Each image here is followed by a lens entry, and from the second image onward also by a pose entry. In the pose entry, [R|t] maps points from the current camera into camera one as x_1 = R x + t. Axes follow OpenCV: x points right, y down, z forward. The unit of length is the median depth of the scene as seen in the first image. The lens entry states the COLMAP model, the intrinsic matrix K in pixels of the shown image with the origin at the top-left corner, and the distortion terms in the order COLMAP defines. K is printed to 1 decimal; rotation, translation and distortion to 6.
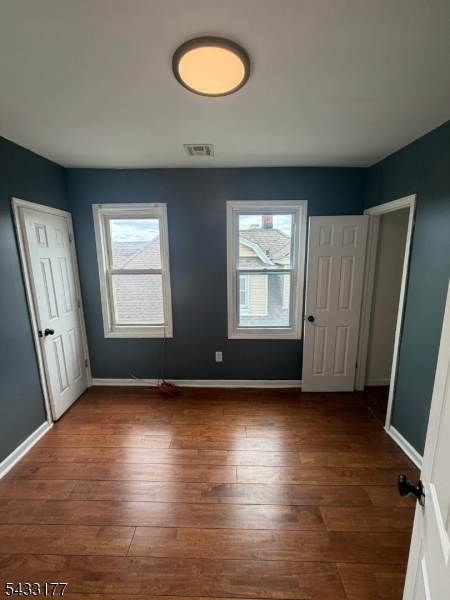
lens RADIAL K [[238.5, 0, 224.6], [0, 238.5, 298.2], [0, 0, 1]] dist [0.002392, -0.000739]
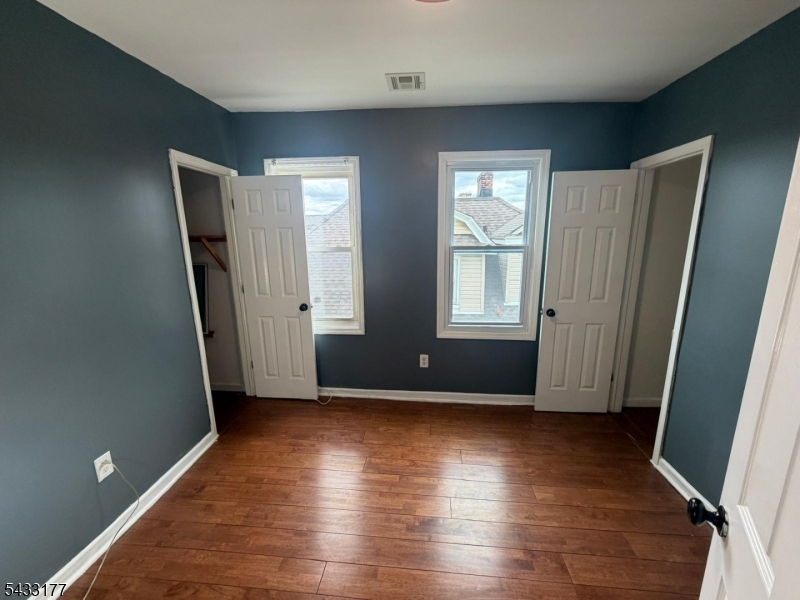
lens RADIAL K [[318.0, 0, 402.5], [0, 318.0, 301.9], [0, 0, 1]] dist [0.002392, -0.000739]
pose [[0.997834, 0.015764, -0.063858, -0.043392], [-0.013893, 0.999464, 0.029631, 0.038534], [0.064291, -0.028680, 0.997519, -0.014221]]
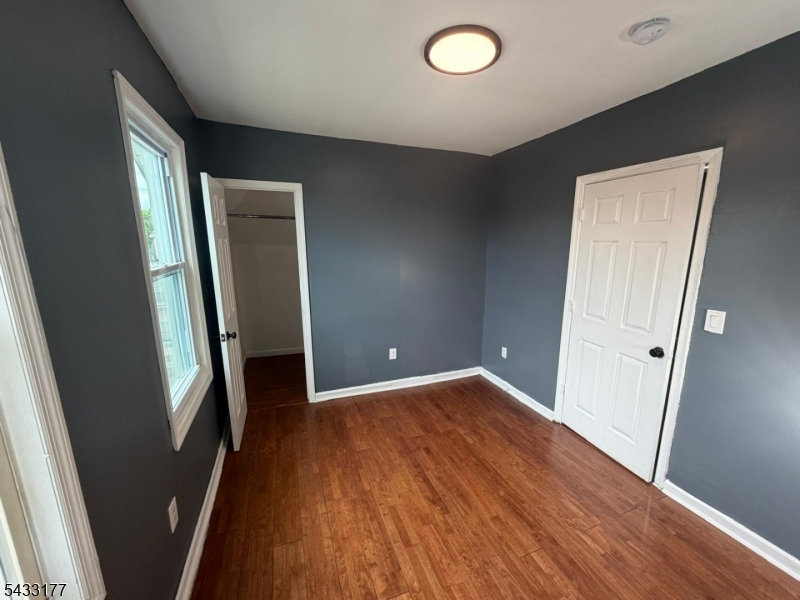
lens RADIAL K [[318.0, 0, 405.7], [0, 318.0, 302.6], [0, 0, 1]] dist [0.002392, -0.000739]
pose [[-0.381508, -0.164442, 0.909621, -0.760996], [0.166506, 0.955728, 0.242612, -0.161415], [-0.909246, 0.244016, -0.337237, 1.068958]]
